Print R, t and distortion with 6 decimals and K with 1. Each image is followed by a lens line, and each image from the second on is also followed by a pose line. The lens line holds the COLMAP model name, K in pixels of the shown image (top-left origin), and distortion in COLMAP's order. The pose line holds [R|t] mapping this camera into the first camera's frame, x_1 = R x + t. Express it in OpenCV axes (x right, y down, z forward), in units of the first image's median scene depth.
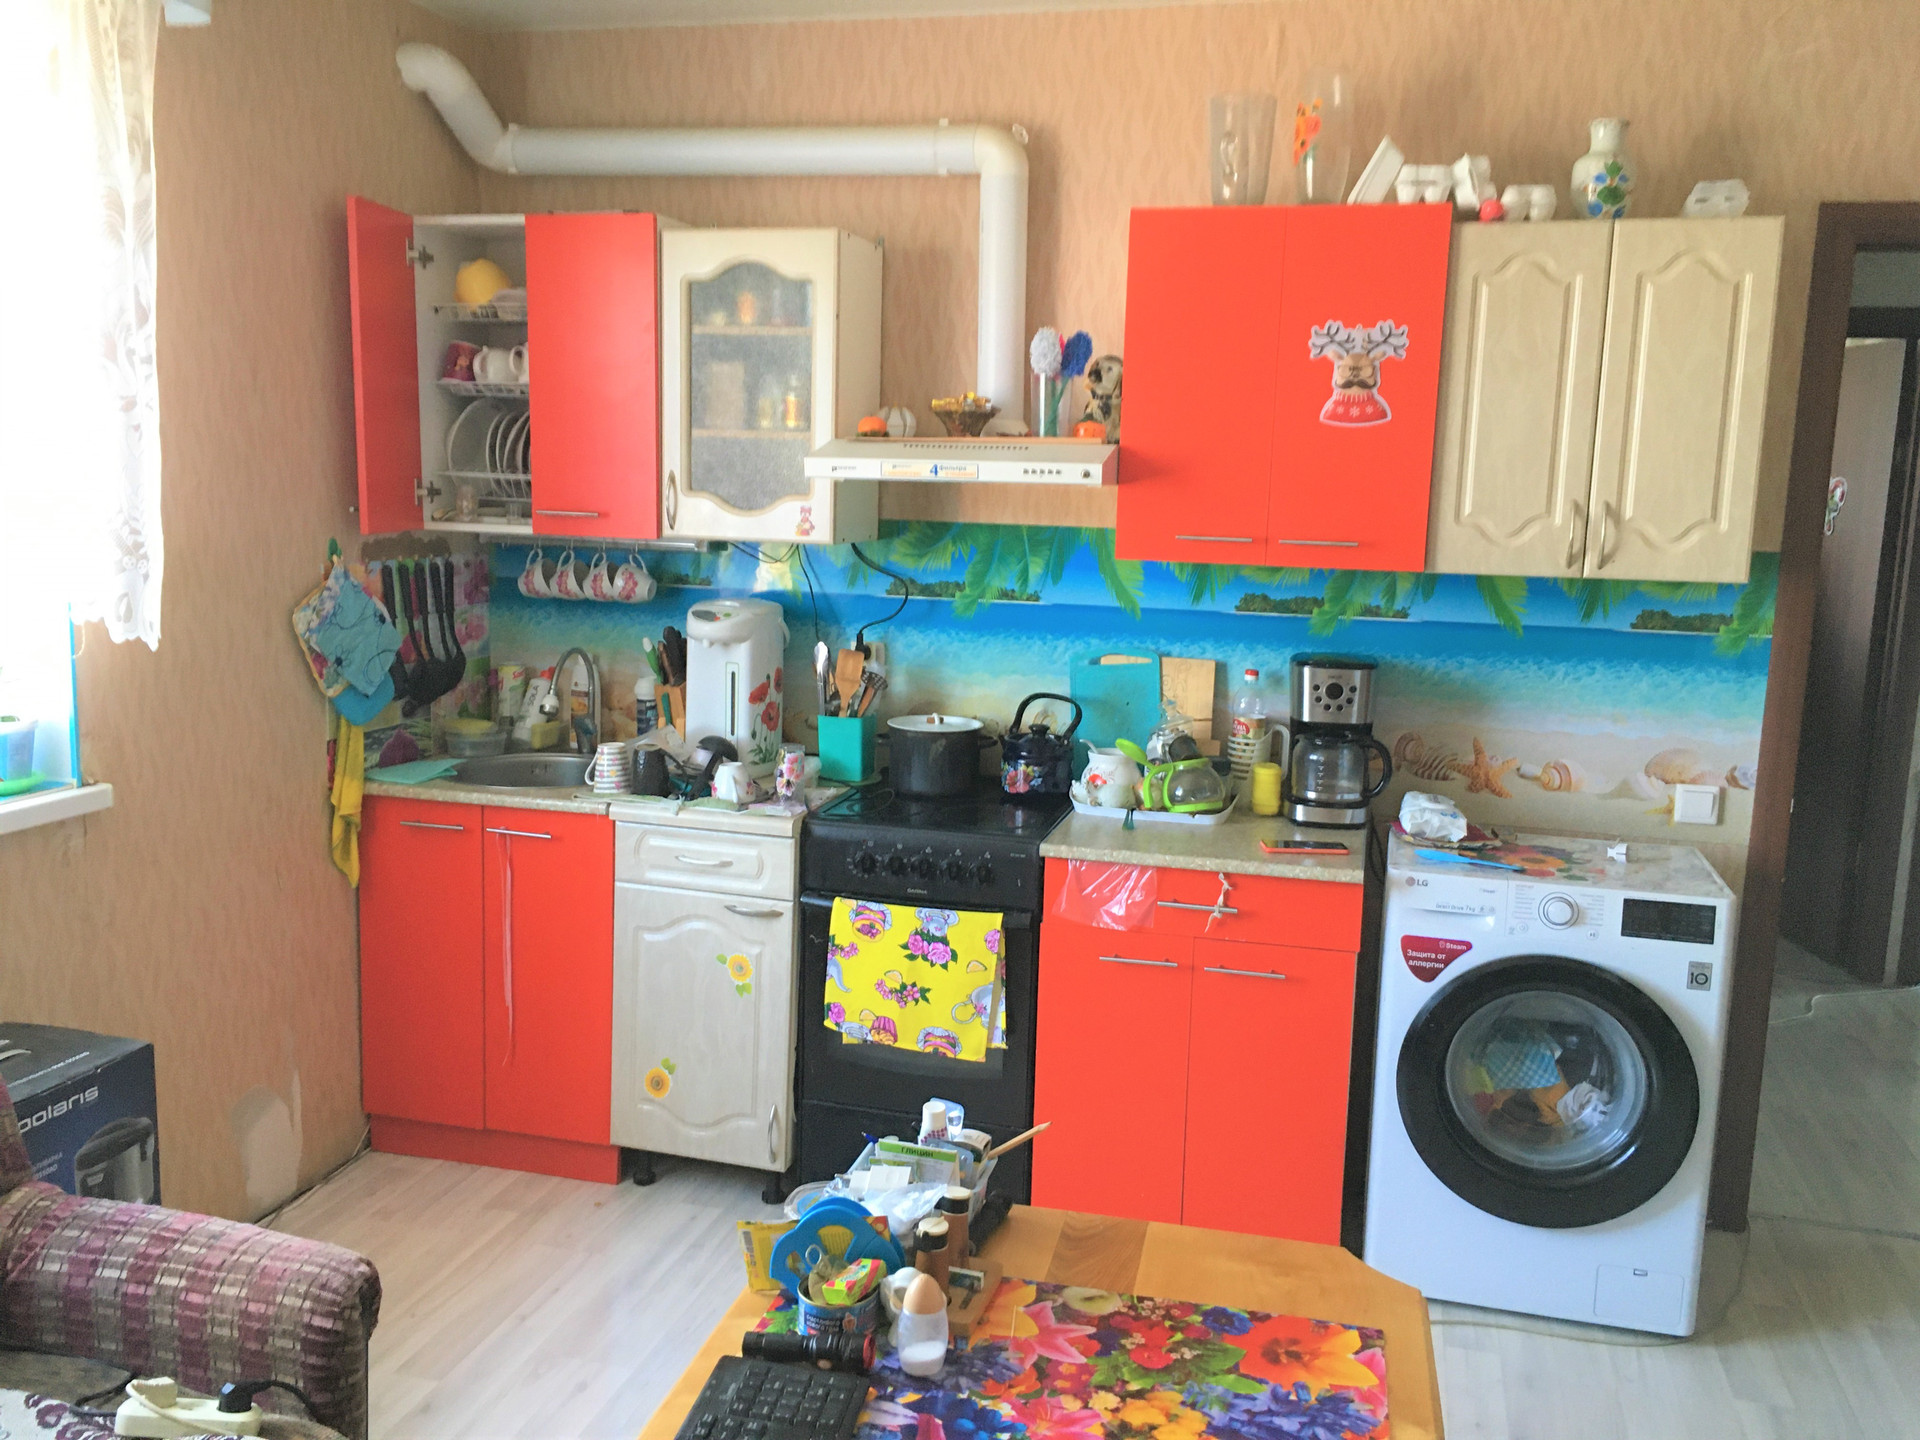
lens RADIAL K [[1635.4, 0, 960.6], [0, 1635.4, 716.7], [0, 0, 1]] dist [0.059435, -0.072118]
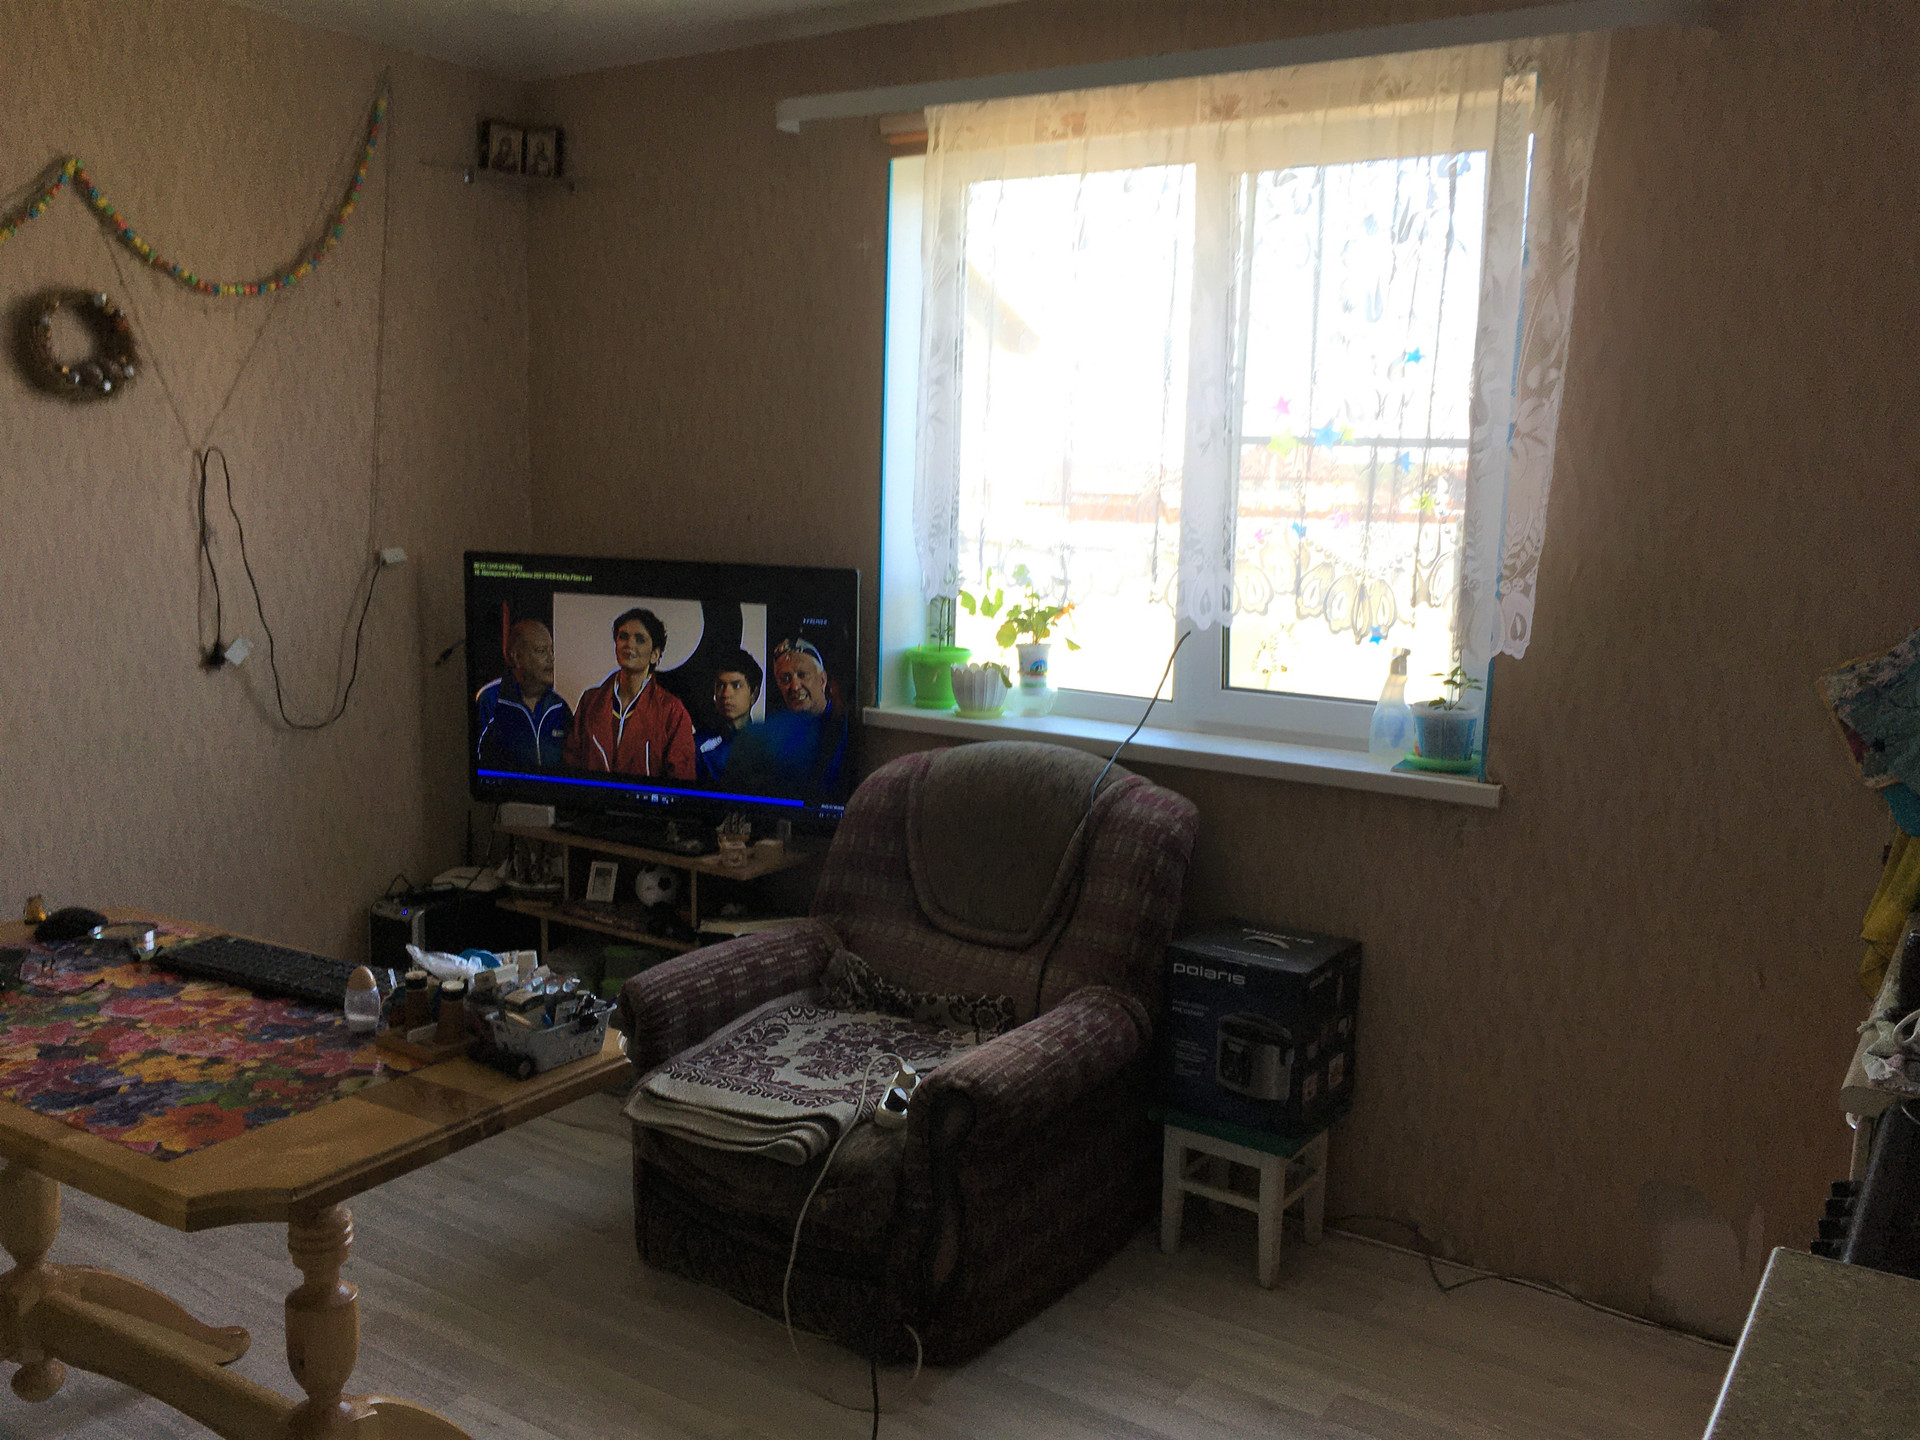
lens RADIAL K [[1635.4, 0, 948.8], [0, 1635.4, 717.1], [0, 0, 1]] dist [0.059435, -0.072118]
pose [[-0.332421, 0.099781, -0.937838, 0.505776], [-0.174044, 0.970819, 0.164980, -0.097754], [0.926933, 0.218068, -0.305355, 0.803954]]
